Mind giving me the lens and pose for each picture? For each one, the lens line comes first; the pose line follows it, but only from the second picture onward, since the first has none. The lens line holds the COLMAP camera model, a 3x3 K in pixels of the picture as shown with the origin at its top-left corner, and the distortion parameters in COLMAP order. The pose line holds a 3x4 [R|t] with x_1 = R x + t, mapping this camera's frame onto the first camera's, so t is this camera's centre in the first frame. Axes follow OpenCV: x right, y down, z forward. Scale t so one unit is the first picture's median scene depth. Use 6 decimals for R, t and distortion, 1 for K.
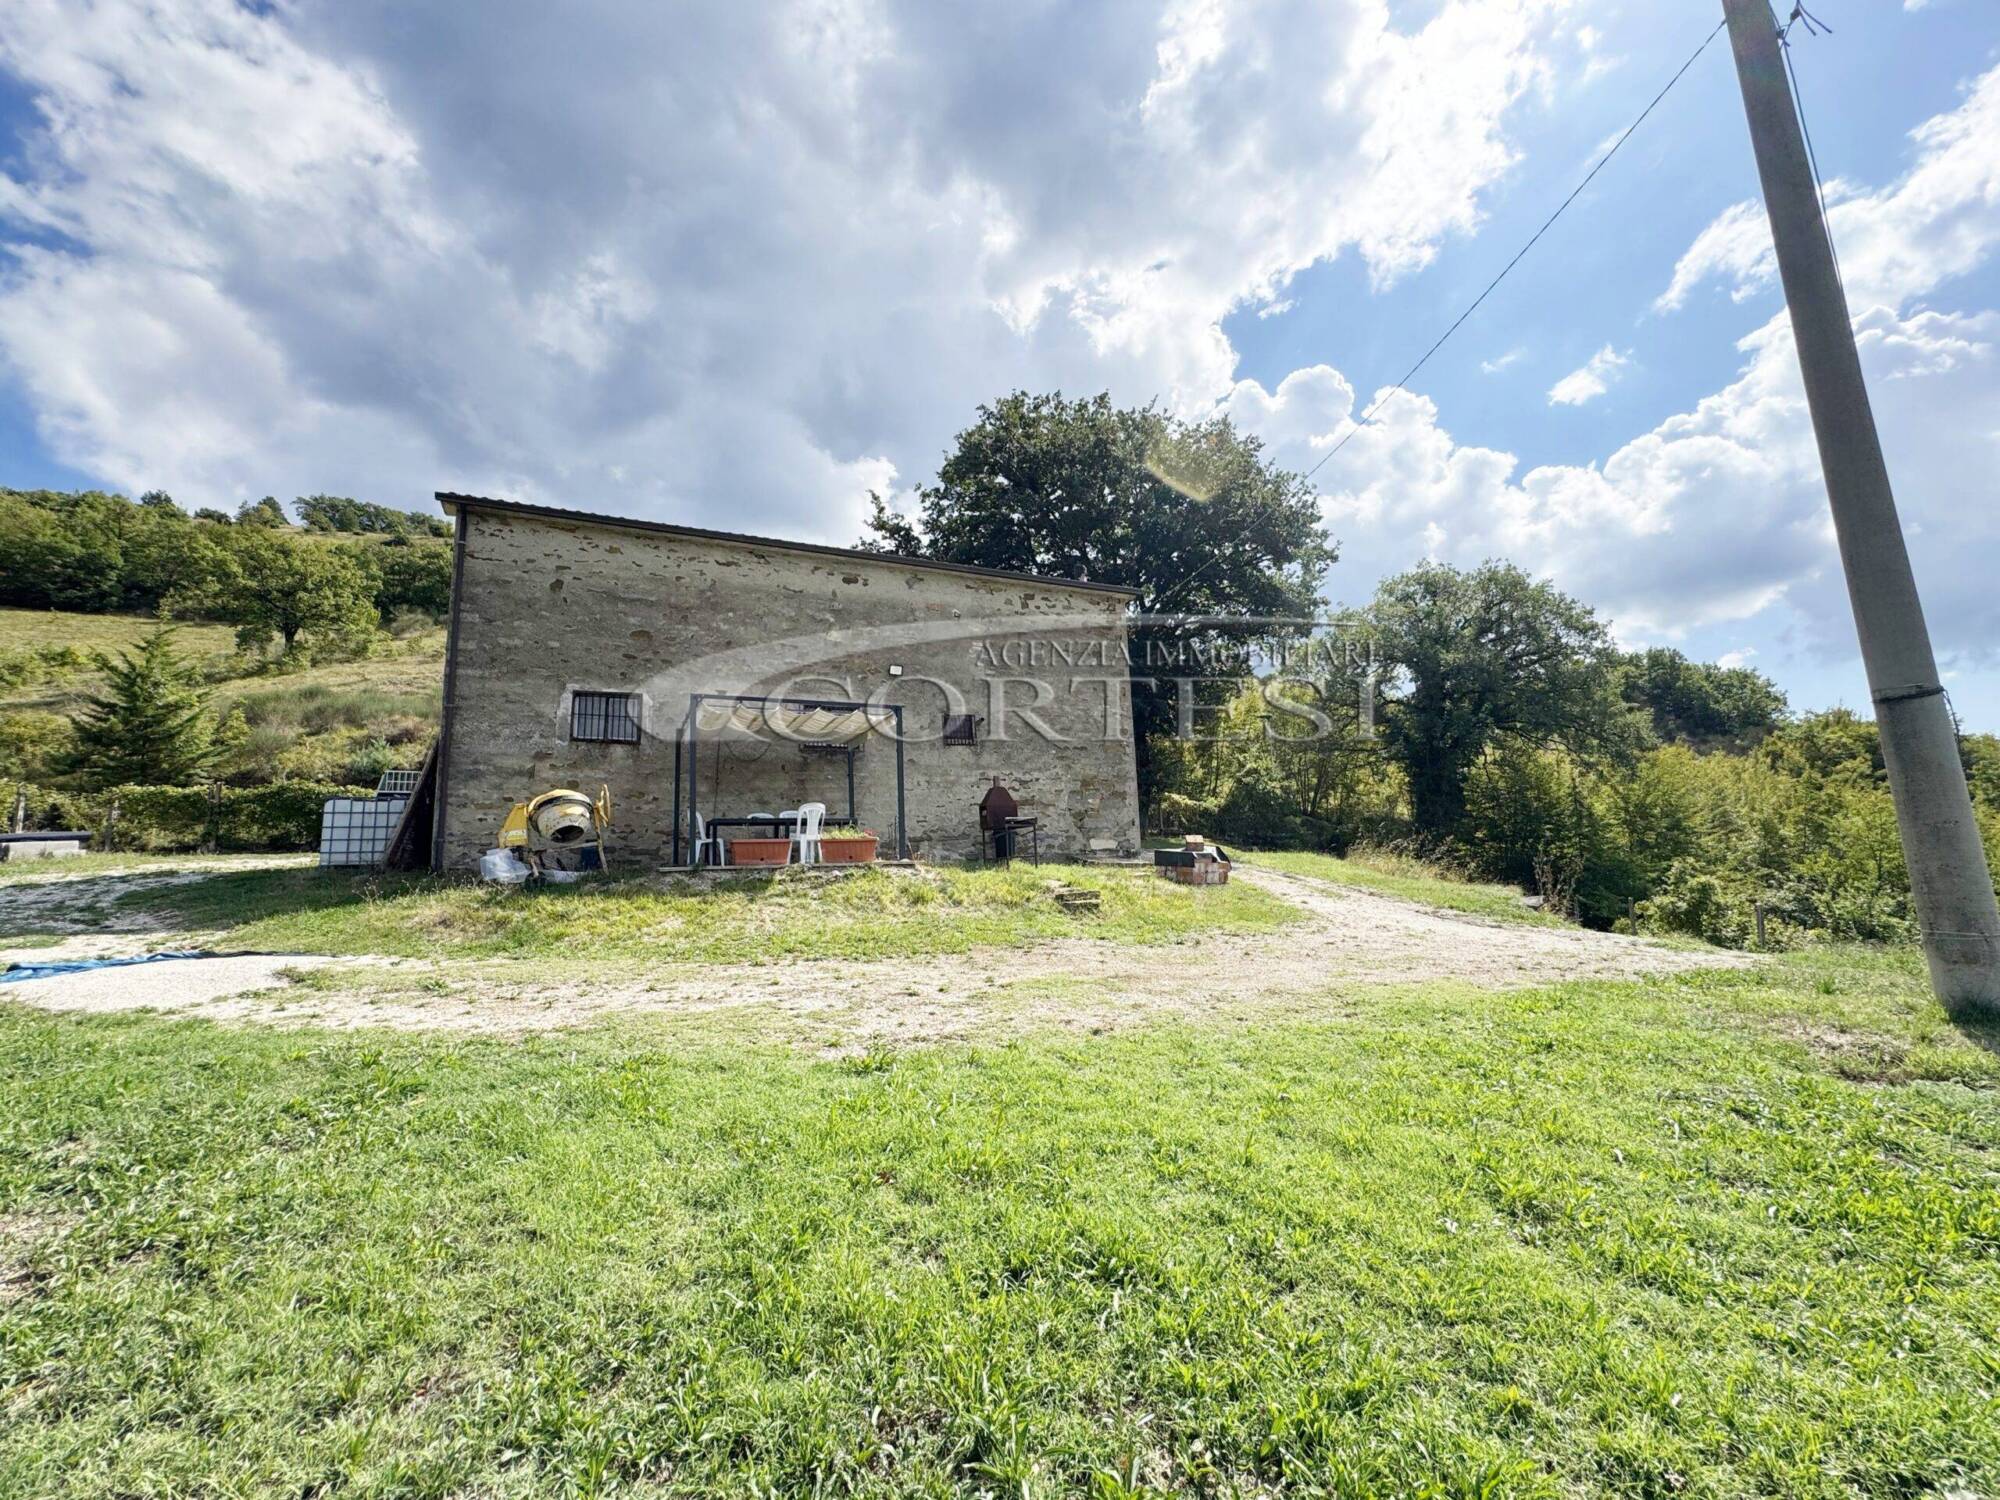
lens RADIAL K [[802.9, 0, 1007.1], [0, 802.9, 747.2], [0, 0, 1]] dist [-0.002007, -0.000316]
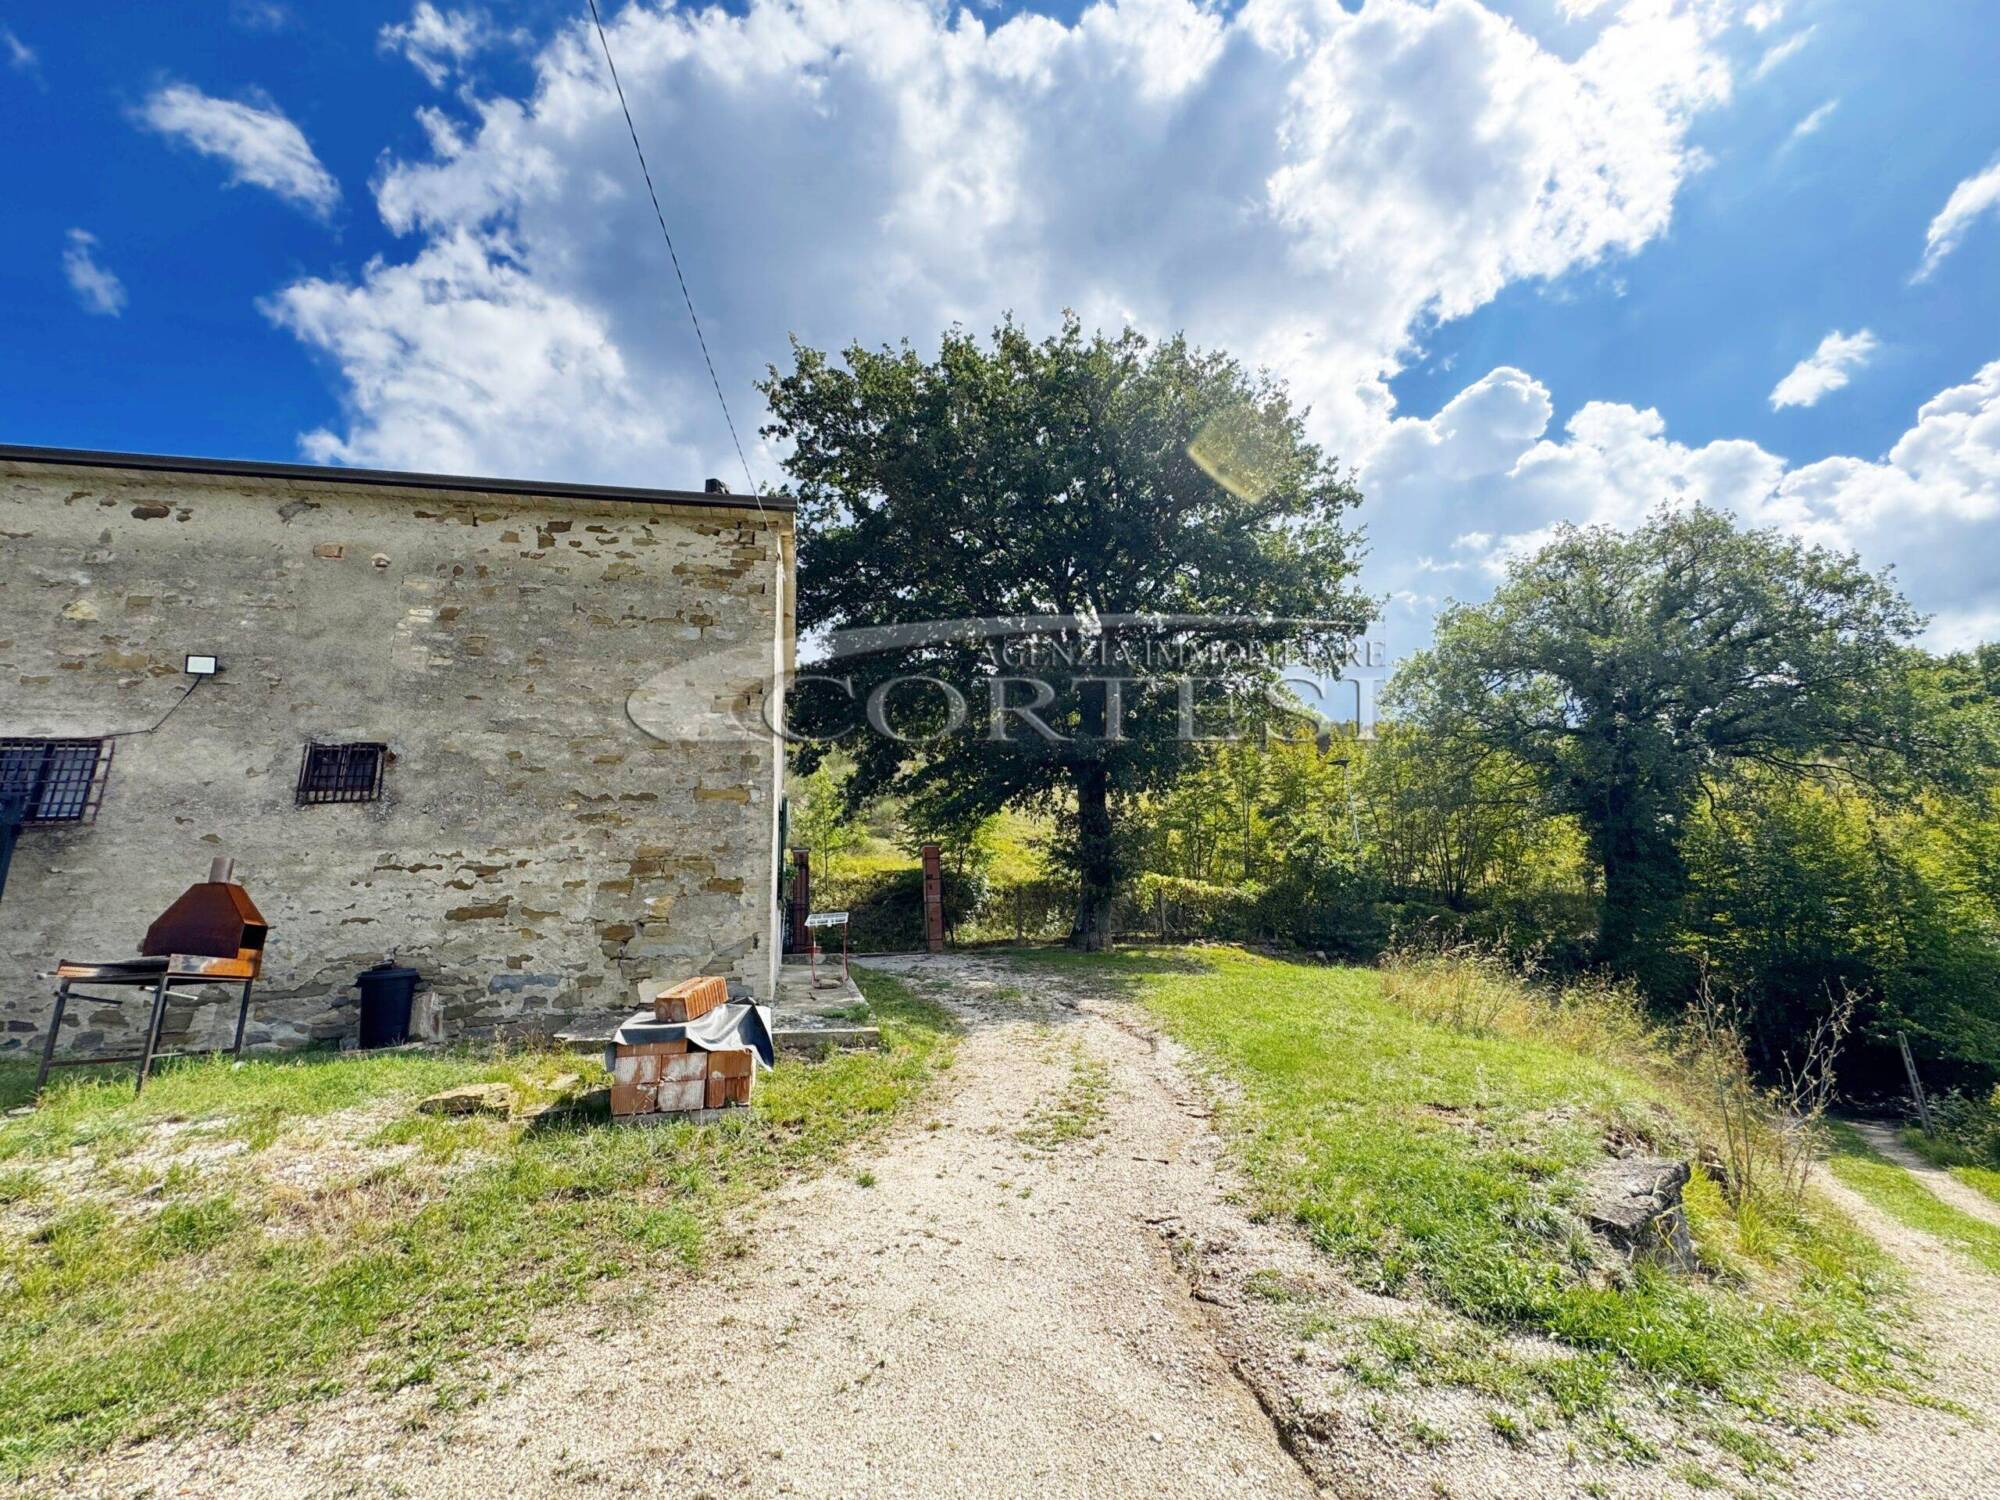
lens RADIAL K [[828.4, 0, 997.9], [0, 828.4, 747.6], [0, 0, 1]] dist [-0.002248, -0.000369]
pose [[0.975989, -0.082784, -0.201477, 0.201552], [0.059170, 0.990944, -0.120534, 0.022413], [0.209631, 0.105719, 0.972048, 0.256114]]
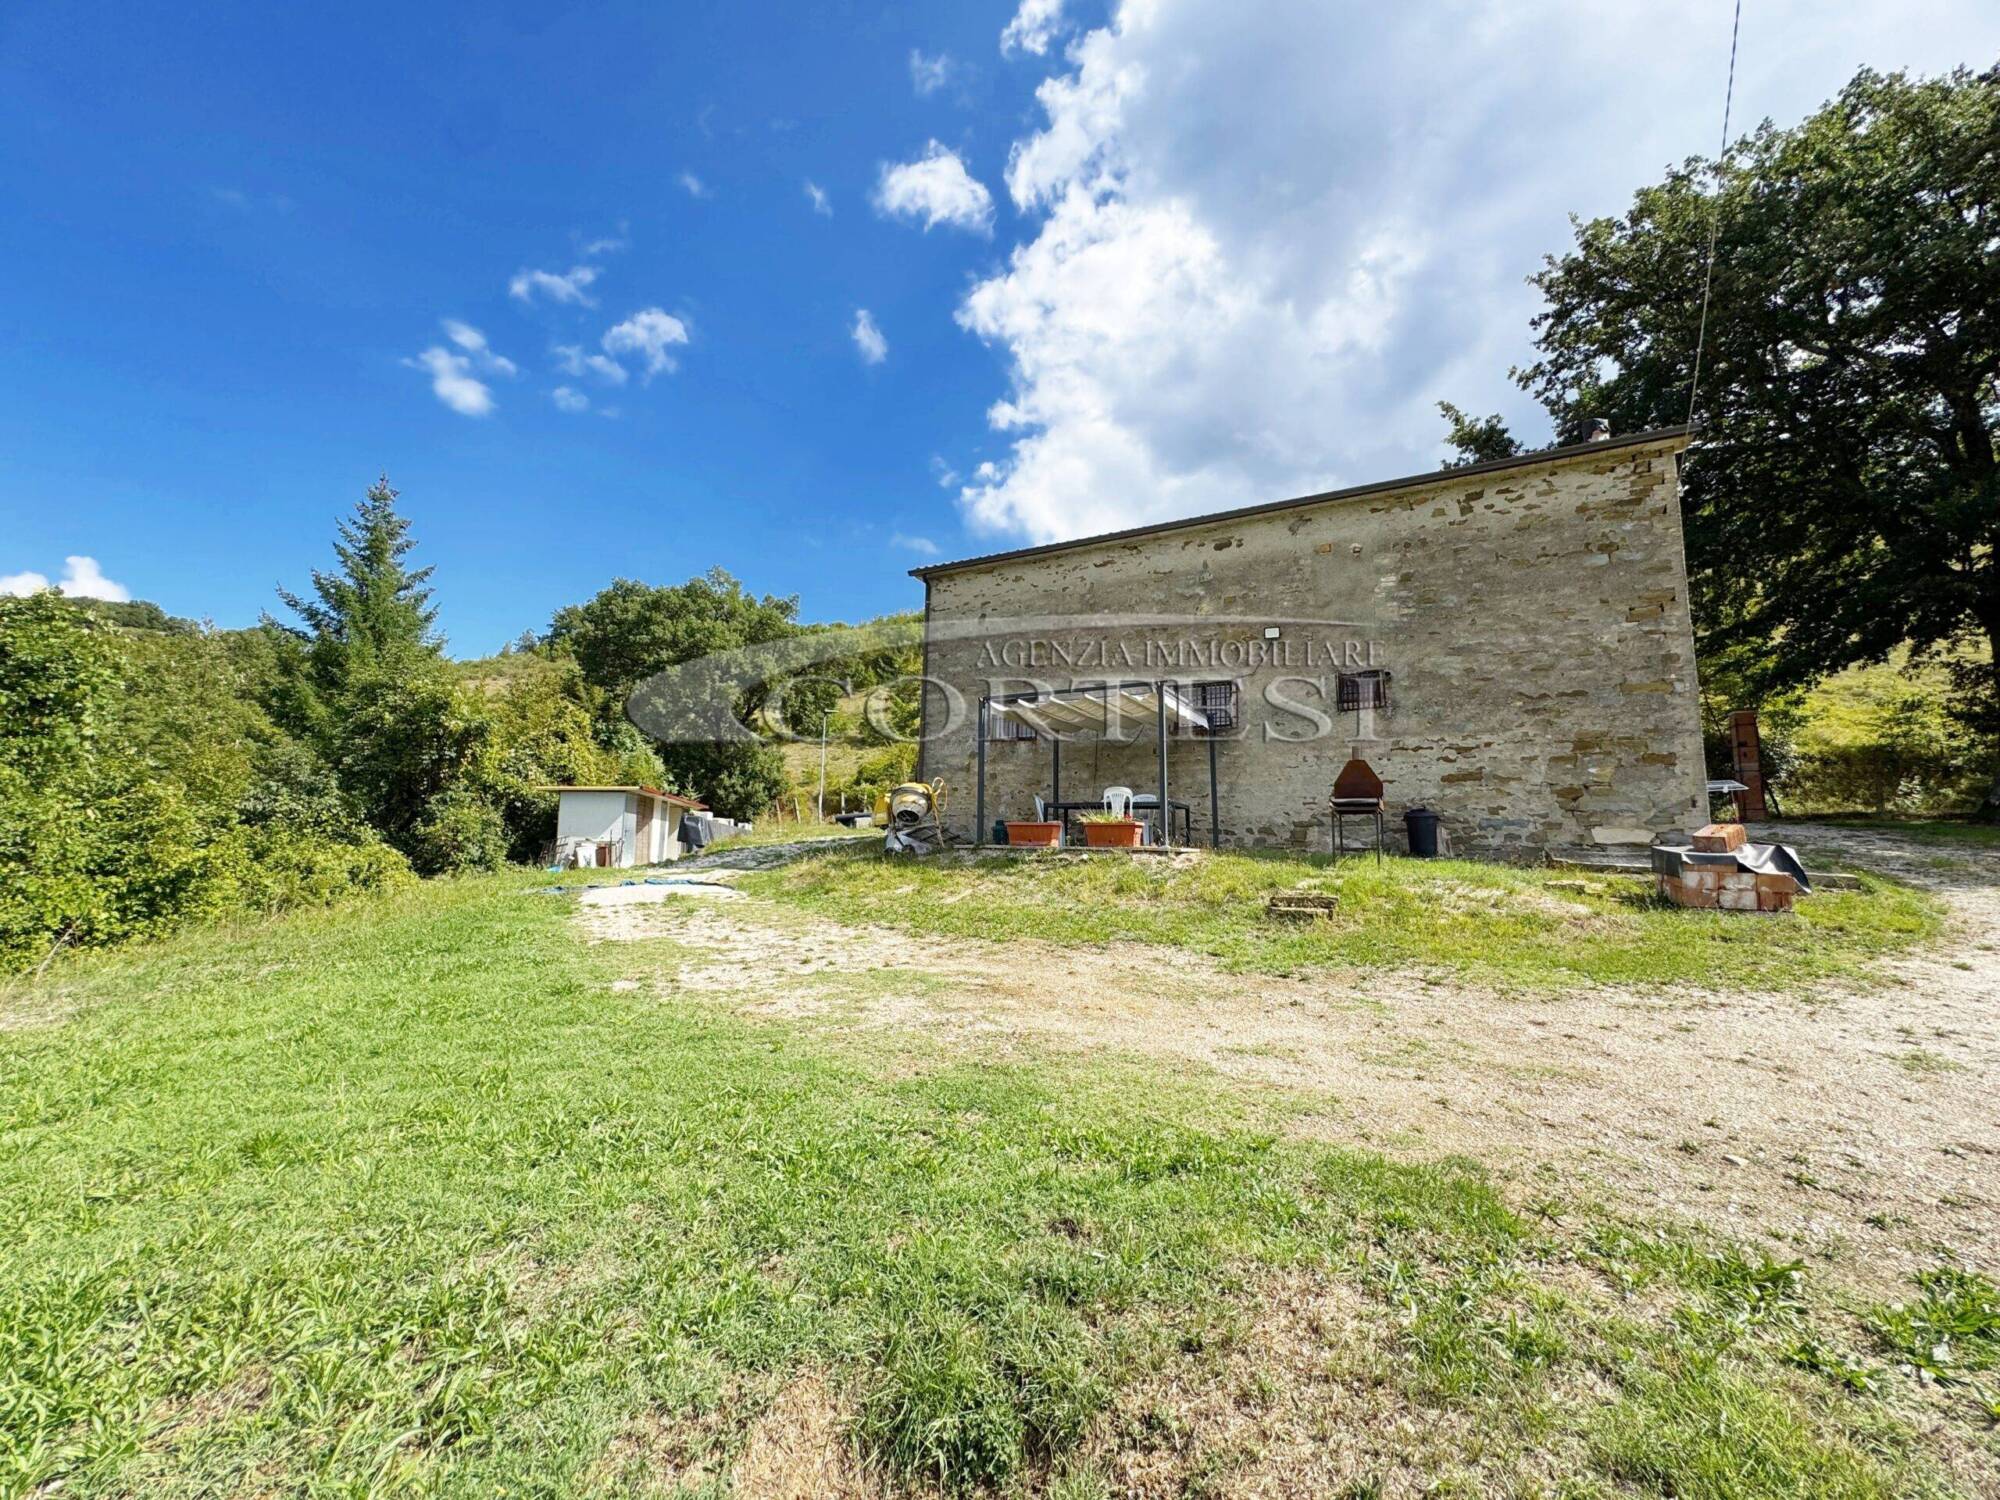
lens RADIAL K [[802.7, 0, 1000.0], [0, 802.7, 750.0], [0, 0, 1]] dist [0.001609, 0.000203]
pose [[0.588484, -0.059681, -0.806304, 0.168339], [0.083343, 0.996437, -0.012926, 0.008160], [0.804202, -0.059594, 0.591361, 0.098375]]
